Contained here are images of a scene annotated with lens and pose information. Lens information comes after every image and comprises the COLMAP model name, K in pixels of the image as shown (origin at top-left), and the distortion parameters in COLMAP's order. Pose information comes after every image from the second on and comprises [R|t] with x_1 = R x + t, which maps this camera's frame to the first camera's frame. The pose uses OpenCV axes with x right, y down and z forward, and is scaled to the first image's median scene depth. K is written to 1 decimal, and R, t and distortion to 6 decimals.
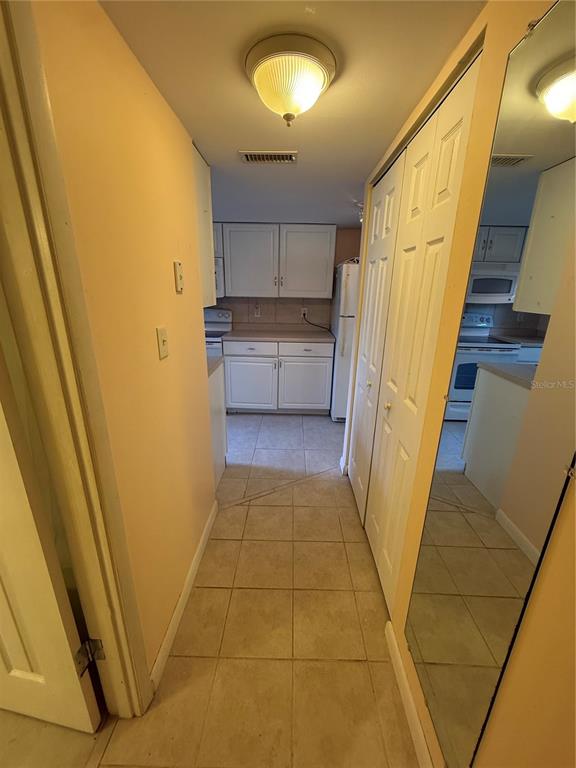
lens RADIAL K [[307.1, 0, 289.3], [0, 307.1, 382.3], [0, 0, 1]] dist [-0.002332, 0.000560]
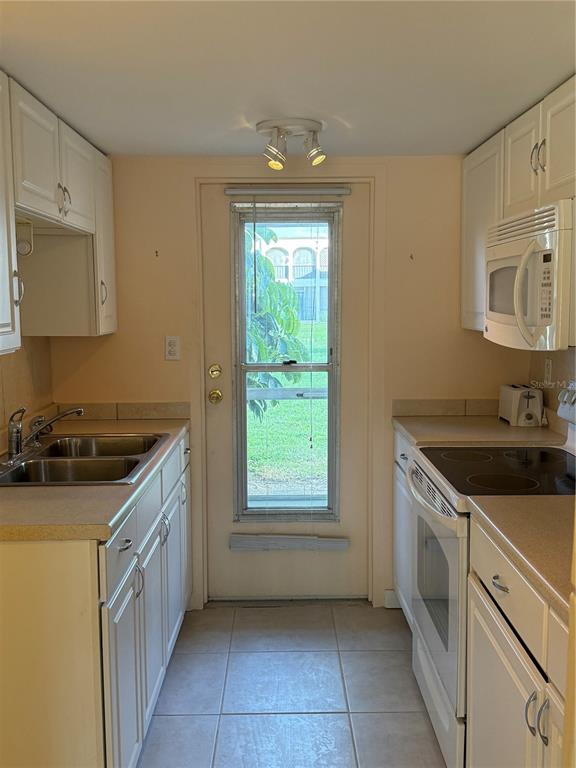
lens RADIAL K [[732.0, 0, 289.0], [0, 732.0, 383.9], [0, 0, 1]] dist [0.074455, 0.000000]
pose [[0.019021, 0.098396, -0.994966, 0.372609], [-0.289913, 0.952934, 0.088697, -0.242115], [0.956864, 0.286766, 0.046652, 0.776424]]
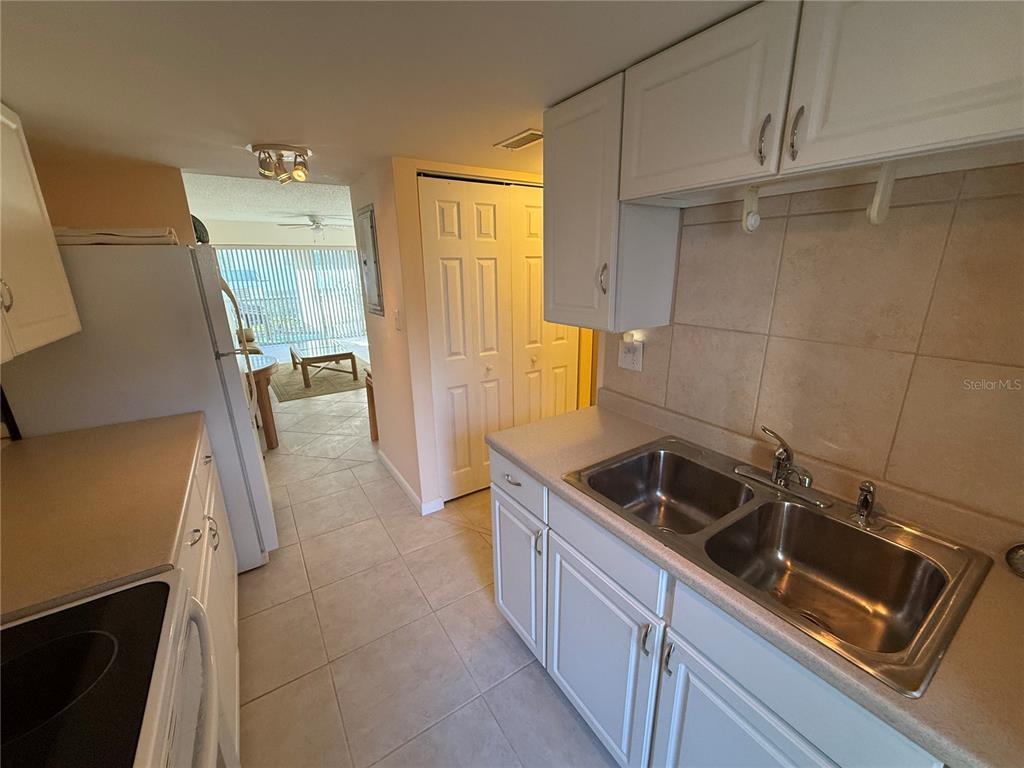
lens RADIAL K [[409.5, 0, 511.9], [0, 409.5, 382.6], [0, 0, 1]] dist [-0.002332, 0.000560]
pose [[-0.555971, -0.238952, 0.796115, -0.524321], [0.255304, 0.862397, 0.437139, -0.306846], [-0.791022, 0.446288, -0.418462, 0.850808]]
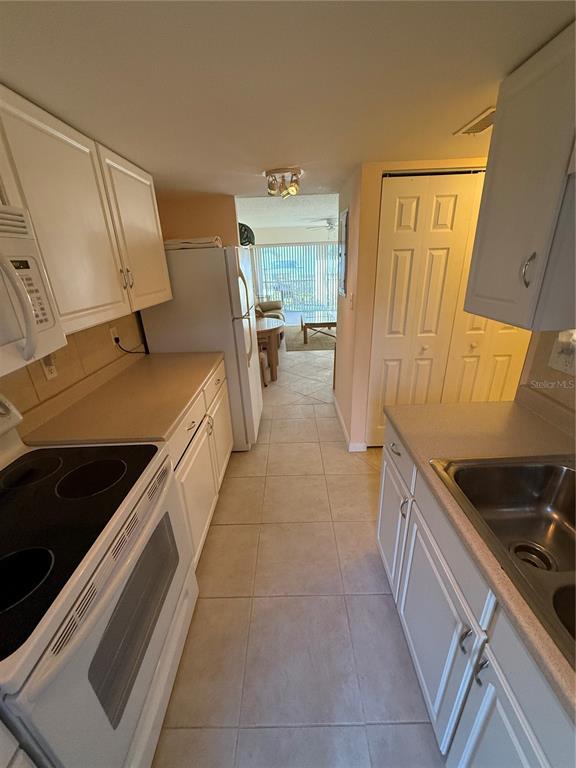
lens RADIAL K [[307.1, 0, 288.0], [0, 307.1, 383.7], [0, 0, 1]] dist [-0.002332, 0.000560]
pose [[-0.008347, -0.390516, 0.920558, -0.520174], [0.335906, 0.866001, 0.370418, -0.282421], [-0.941859, 0.312313, 0.123948, 0.767651]]
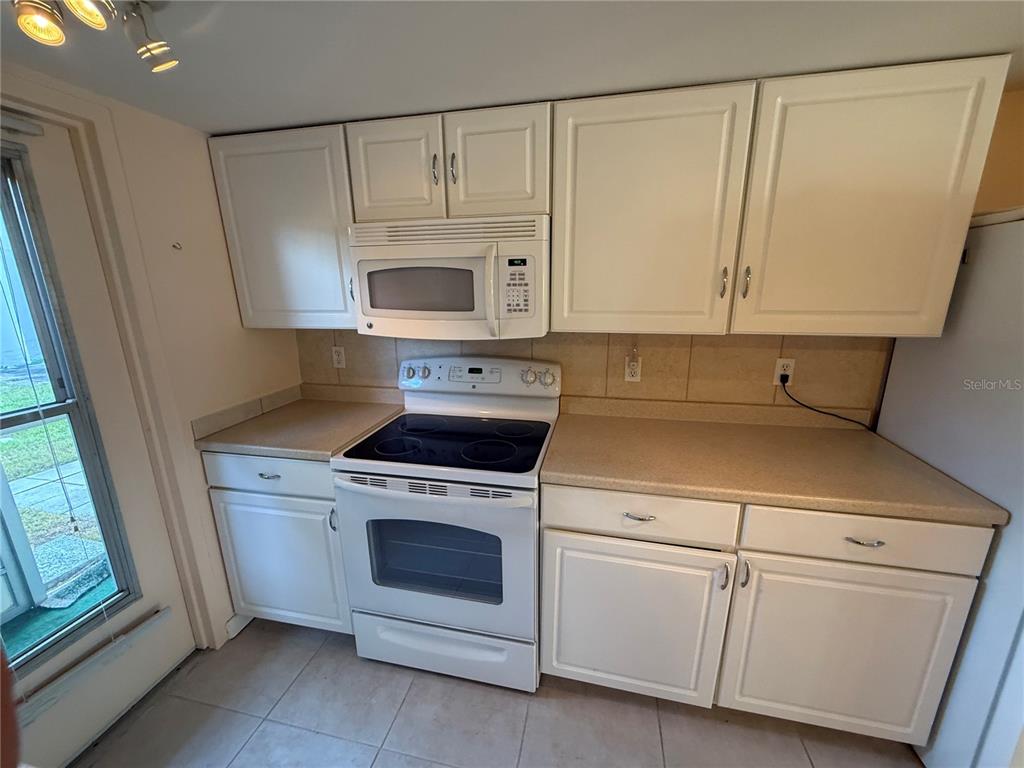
lens RADIAL K [[409.5, 0, 511.9], [0, 409.5, 381.8], [0, 0, 1]] dist [-0.002332, 0.000560]
pose [[0.978469, 0.021787, -0.205239, -0.161417], [-0.033684, 0.997937, -0.054651, -0.206151], [0.203625, 0.060388, 0.977185, 0.582500]]
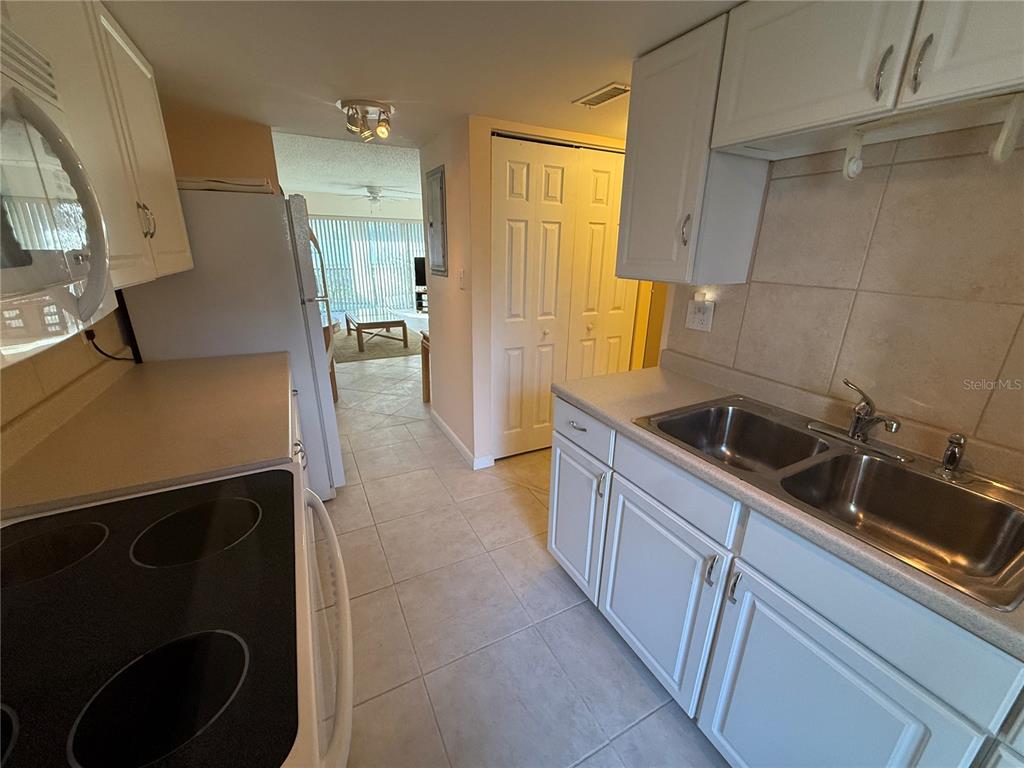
lens RADIAL K [[409.5, 0, 511.3], [0, 409.5, 382.6], [0, 0, 1]] dist [-0.002332, 0.000560]
pose [[-0.468706, -0.301474, 0.830318, -0.530449], [0.242880, 0.859751, 0.449263, -0.290163], [-0.849308, 0.412240, -0.329749, 0.906443]]
